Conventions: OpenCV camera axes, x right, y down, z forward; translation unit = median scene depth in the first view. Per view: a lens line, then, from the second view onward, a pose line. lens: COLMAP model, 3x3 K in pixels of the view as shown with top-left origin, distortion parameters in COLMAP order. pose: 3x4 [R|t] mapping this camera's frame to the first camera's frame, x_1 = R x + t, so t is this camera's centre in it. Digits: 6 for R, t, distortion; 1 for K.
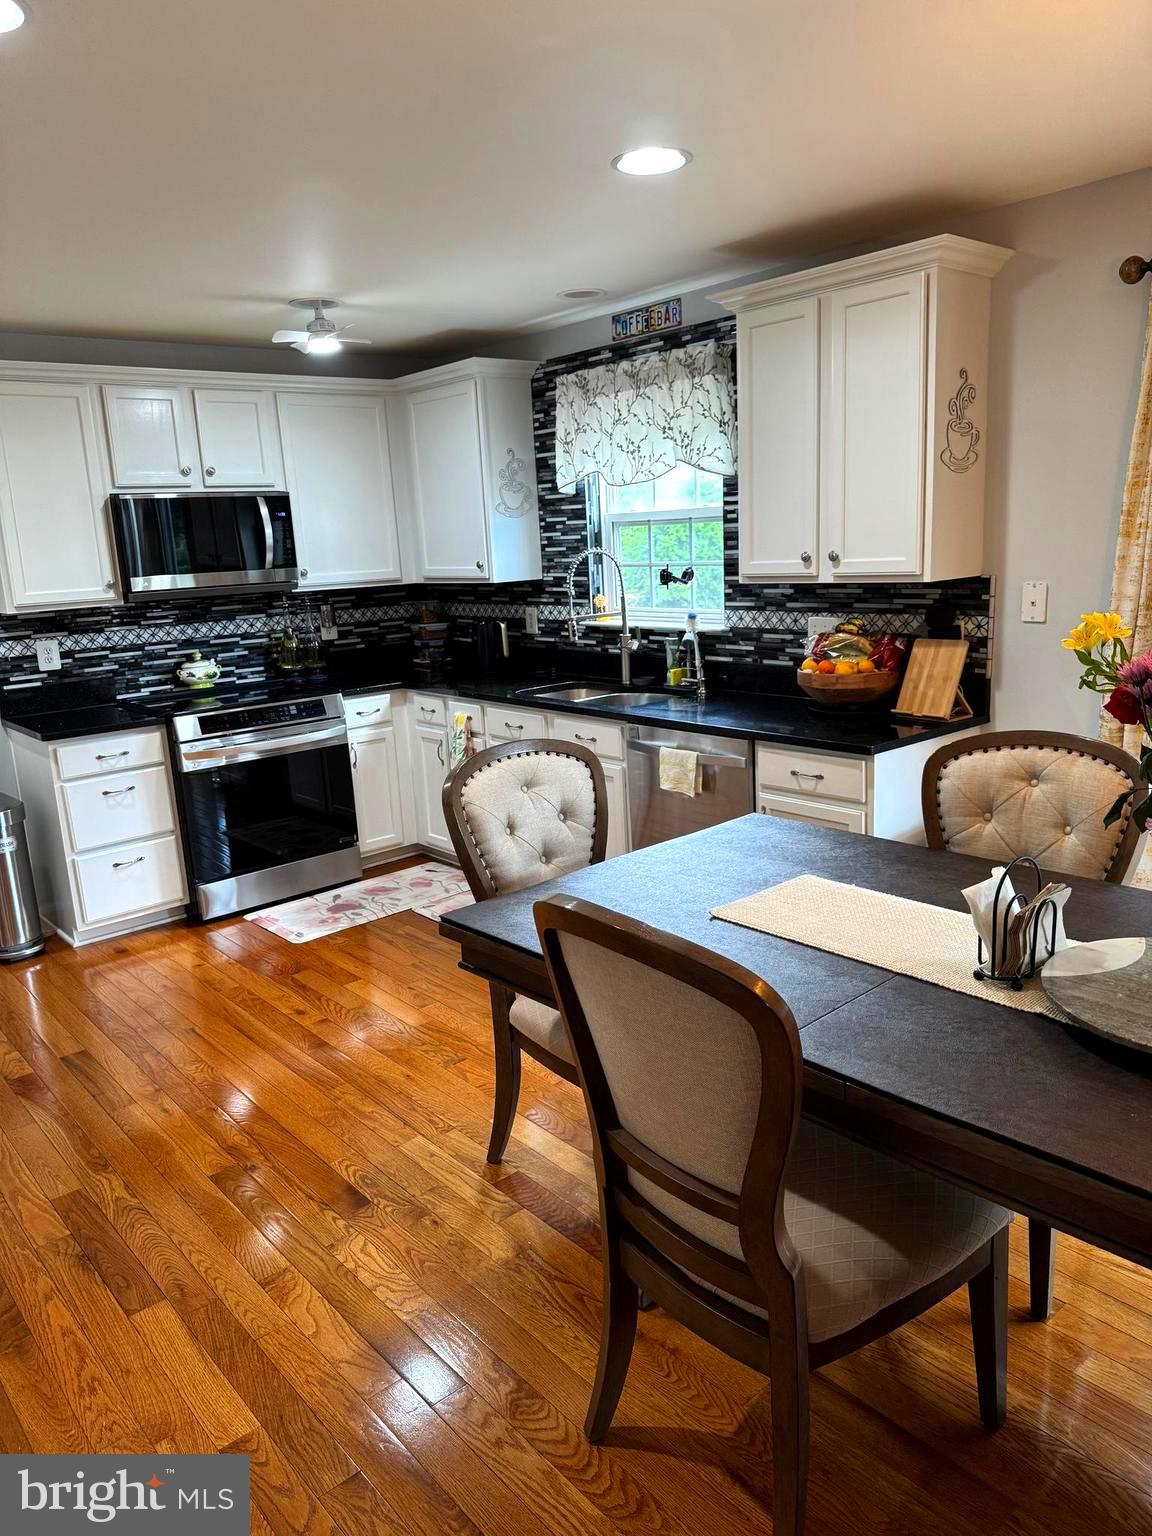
lens RADIAL K [[1077.0, 0, 587.2], [0, 1077.0, 774.3], [0, 0, 1]] dist [0.042647, -0.047761]
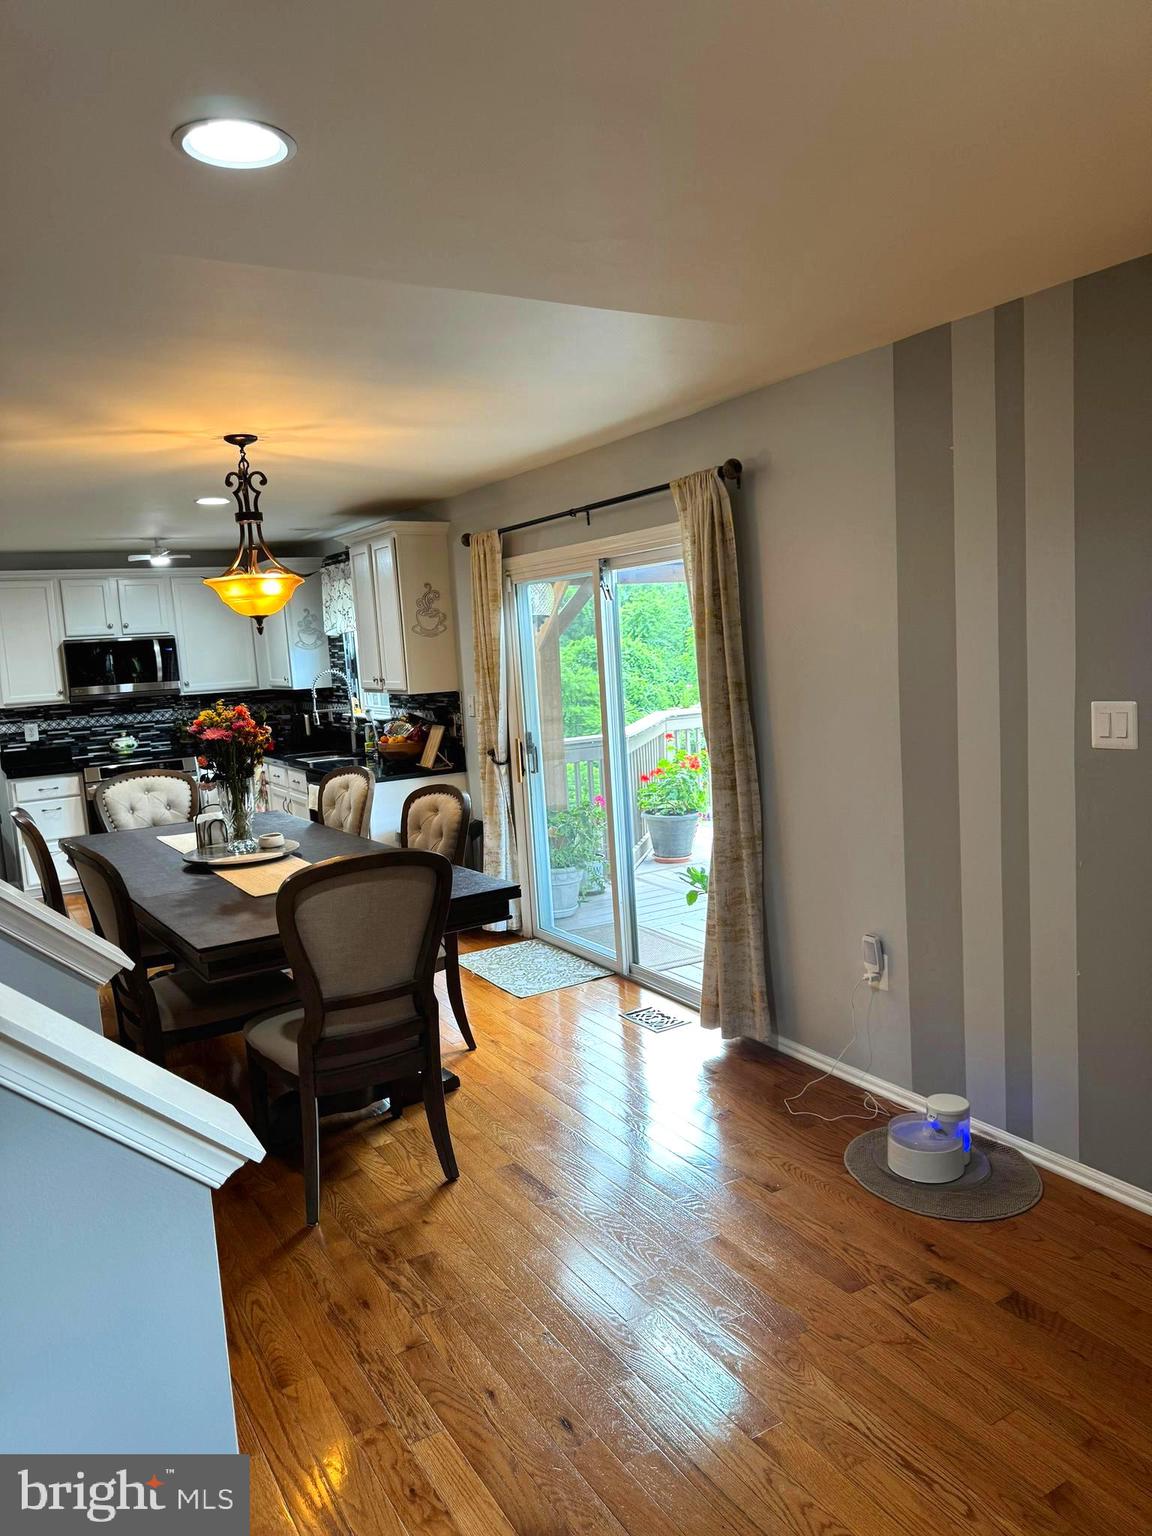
lens RADIAL K [[1077.0, 0, 581.8], [0, 1077.0, 781.2], [0, 0, 1]] dist [0.042647, -0.047761]
pose [[0.986715, 0.014727, -0.161789, 0.611275], [-0.027296, 0.996754, -0.075741, 0.069812], [0.160148, 0.079151, 0.983914, -0.516645]]
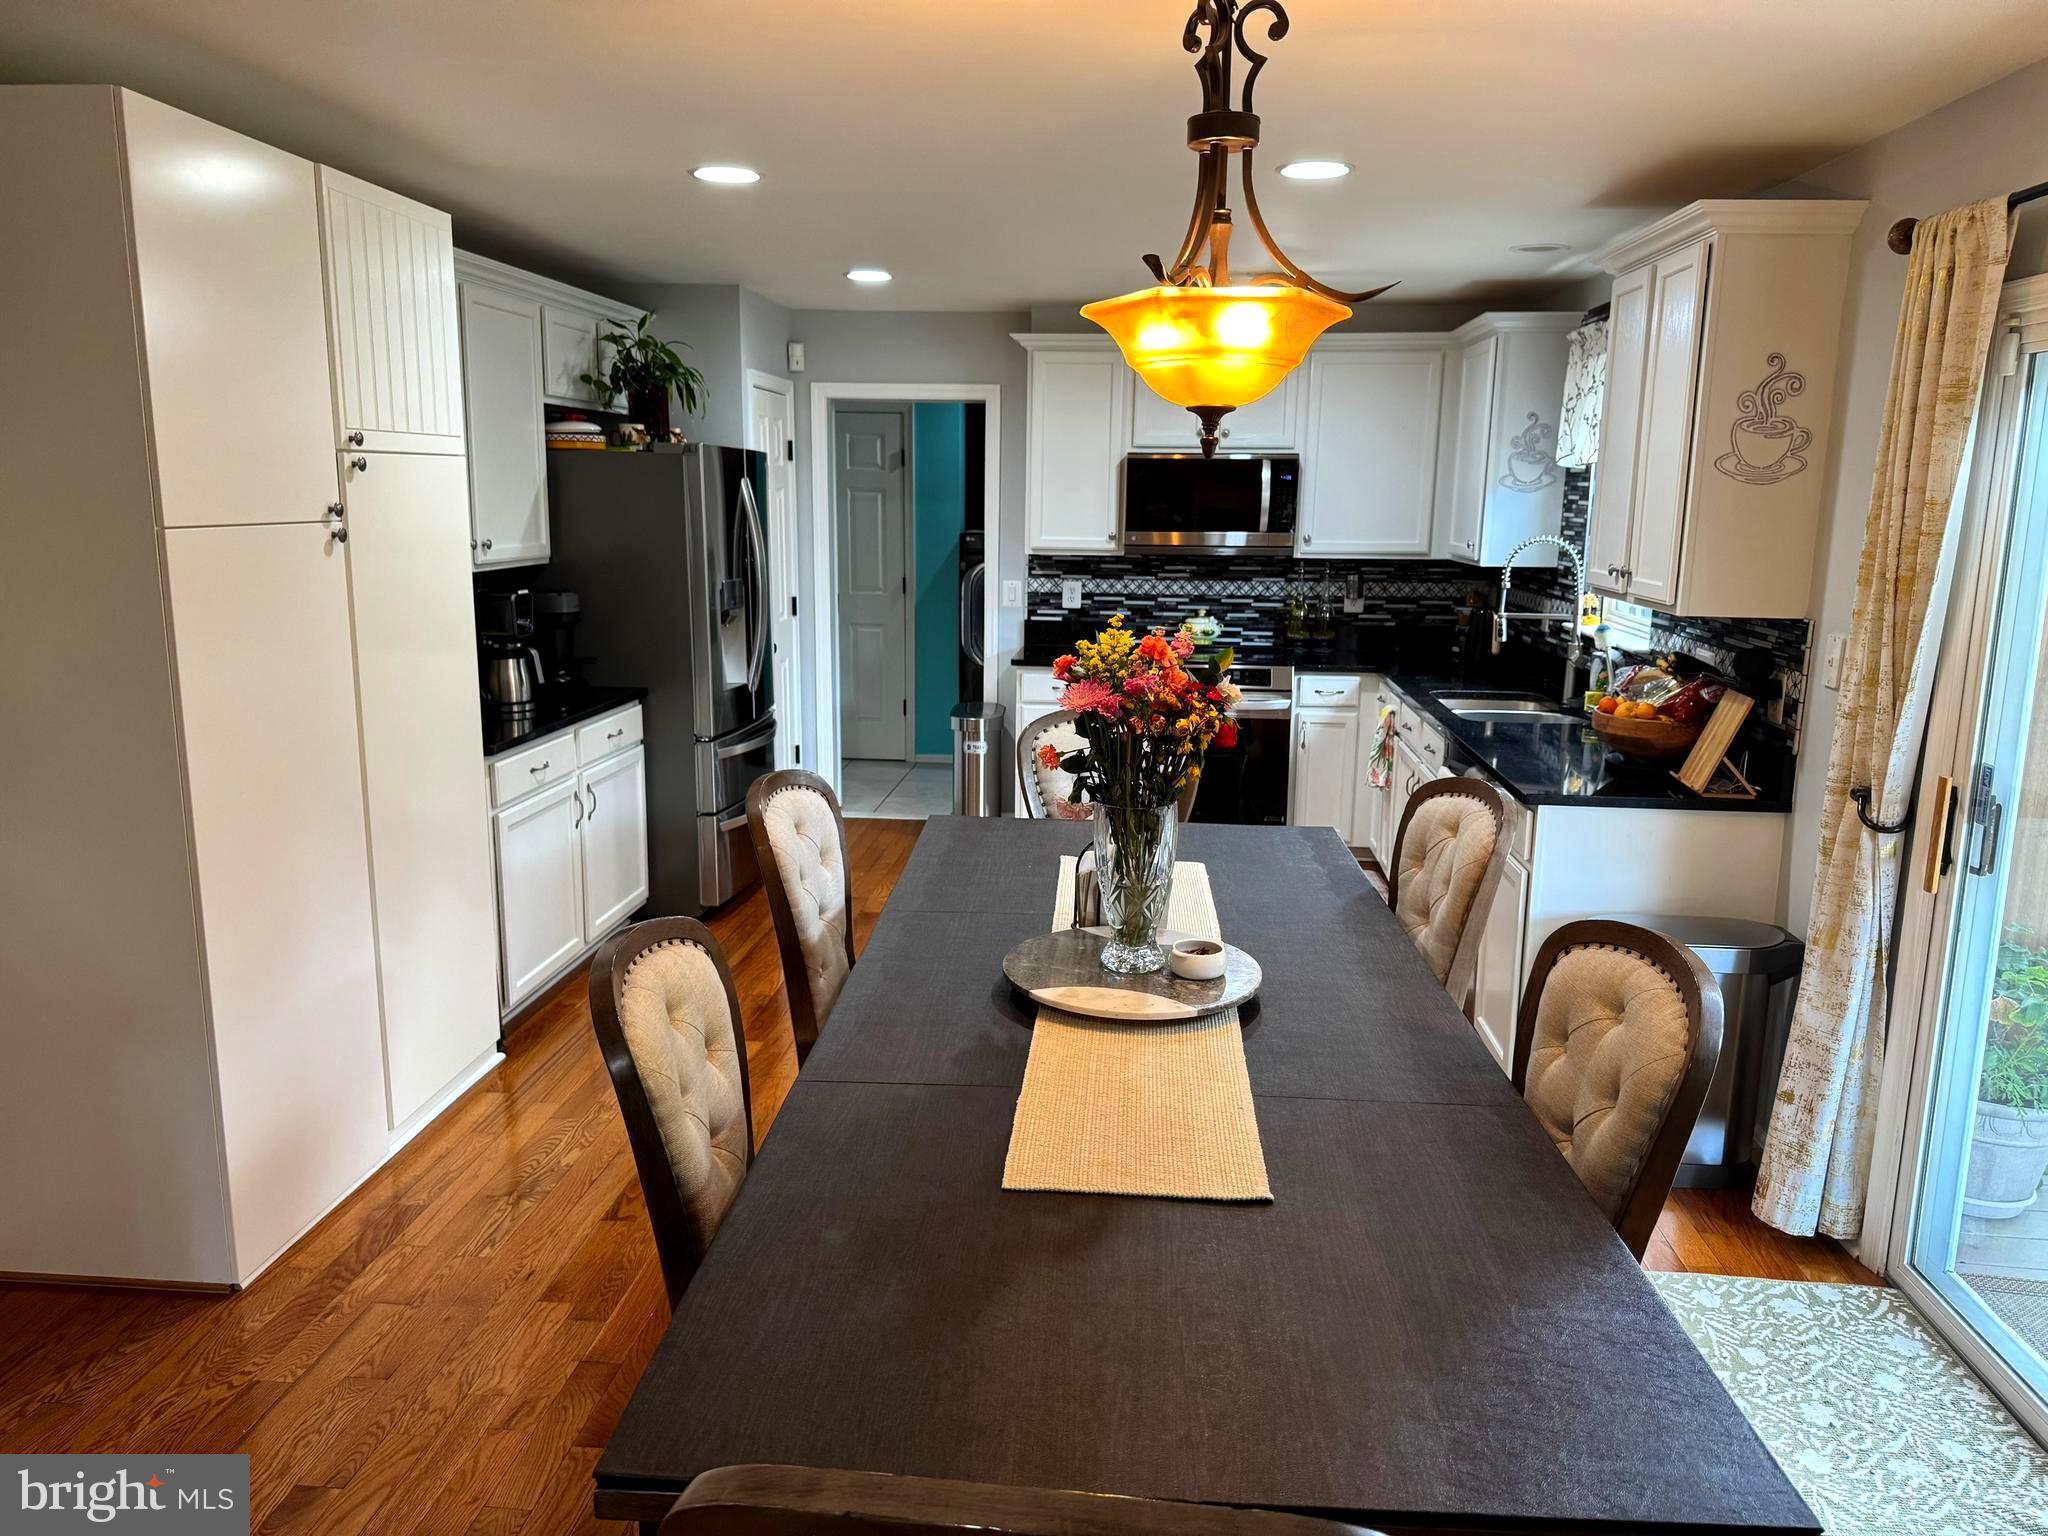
lens RADIAL K [[1436.0, 0, 1036.4], [0, 1436.0, 781.6], [0, 0, 1]] dist [0.042647, -0.047761]
pose [[0.698933, 0.198837, -0.686991, 0.500050], [-0.198692, 0.976746, 0.080555, -0.033070], [0.687033, 0.080197, 0.722187, -0.064968]]
